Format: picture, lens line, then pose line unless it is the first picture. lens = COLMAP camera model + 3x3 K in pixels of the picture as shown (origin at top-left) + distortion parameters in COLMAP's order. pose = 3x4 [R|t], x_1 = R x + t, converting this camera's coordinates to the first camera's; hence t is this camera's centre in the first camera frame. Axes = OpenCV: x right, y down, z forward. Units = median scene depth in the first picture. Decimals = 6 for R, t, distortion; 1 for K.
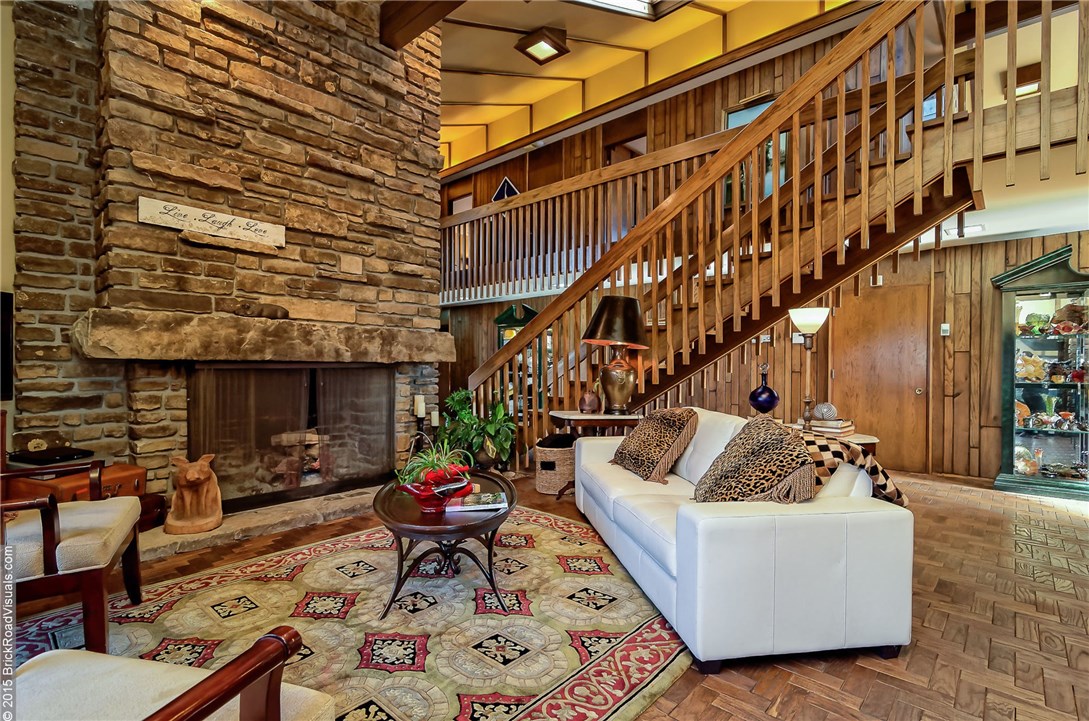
lens RADIAL K [[526.1, 0, 545.6], [0, 526.1, 367.8], [0, 0, 1]] dist [-0.003252, 0.002039]
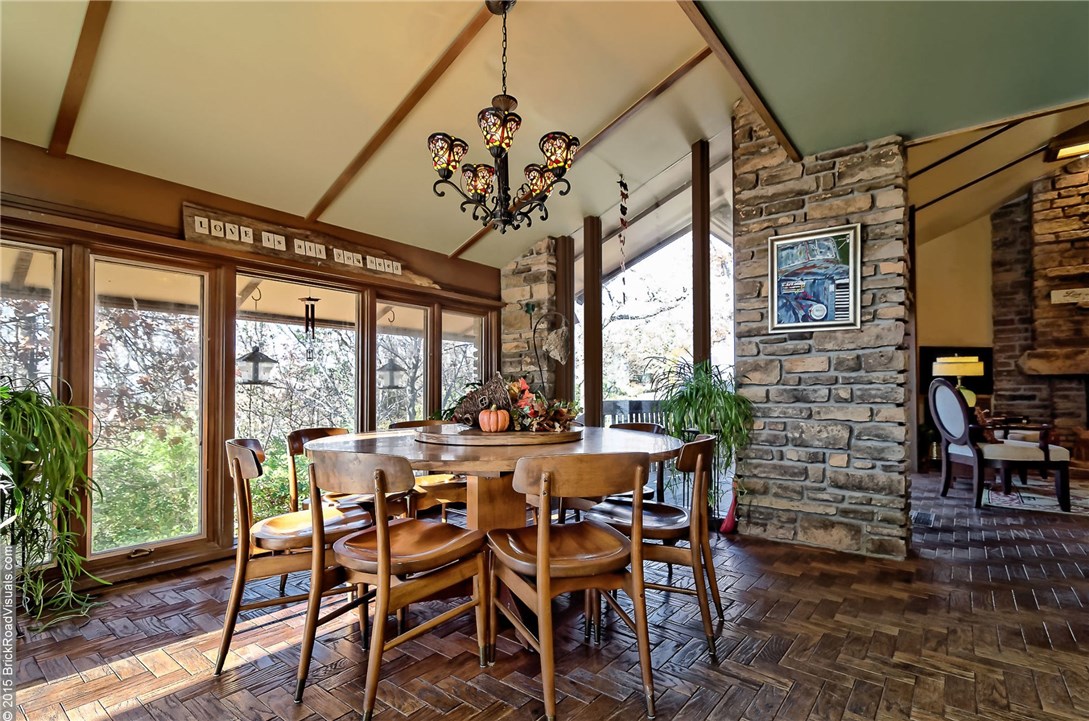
lens RADIAL K [[526.1, 0, 543.6], [0, 526.1, 381.5], [0, 0, 1]] dist [-0.003252, 0.002039]
pose [[0.067246, -0.021806, -0.997498, 0.924811], [-0.002371, 0.999755, -0.022015, 0.050981], [0.997734, 0.003846, 0.067178, -0.898907]]
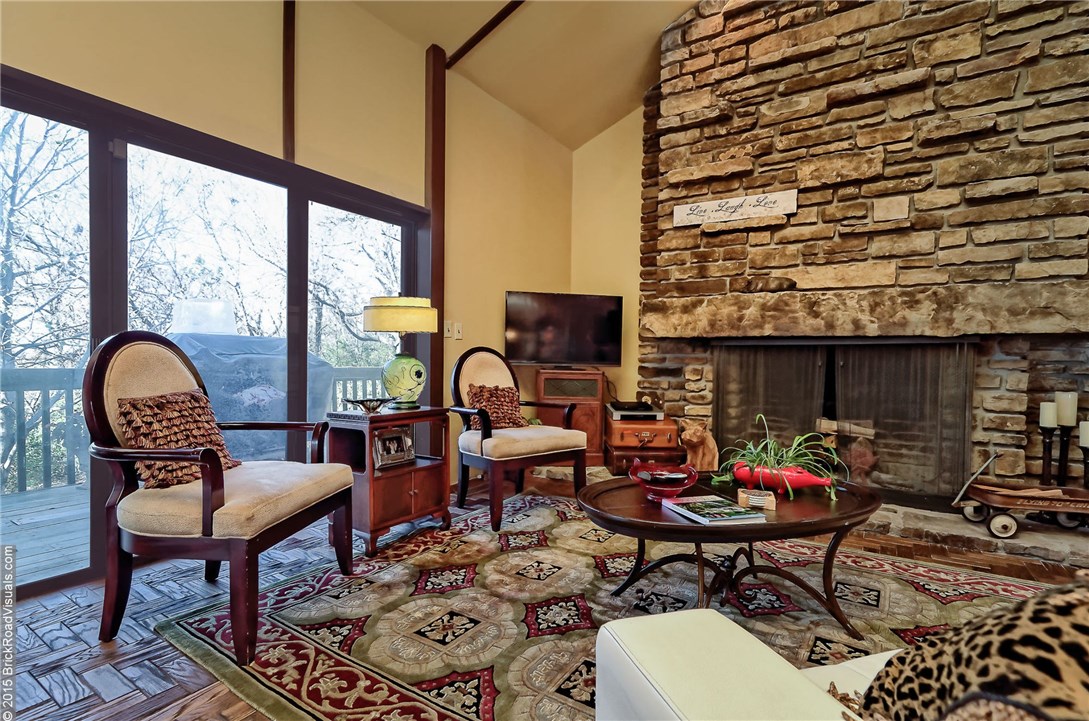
lens RADIAL K [[526.1, 0, 559.8], [0, 526.1, 374.8], [0, 0, 1]] dist [-0.003252, 0.002039]
pose [[0.150288, 0.027679, -0.988255, 0.381822], [-0.016920, 0.999534, 0.025422, 0.040330], [0.988497, 0.012900, 0.150687, 0.490446]]
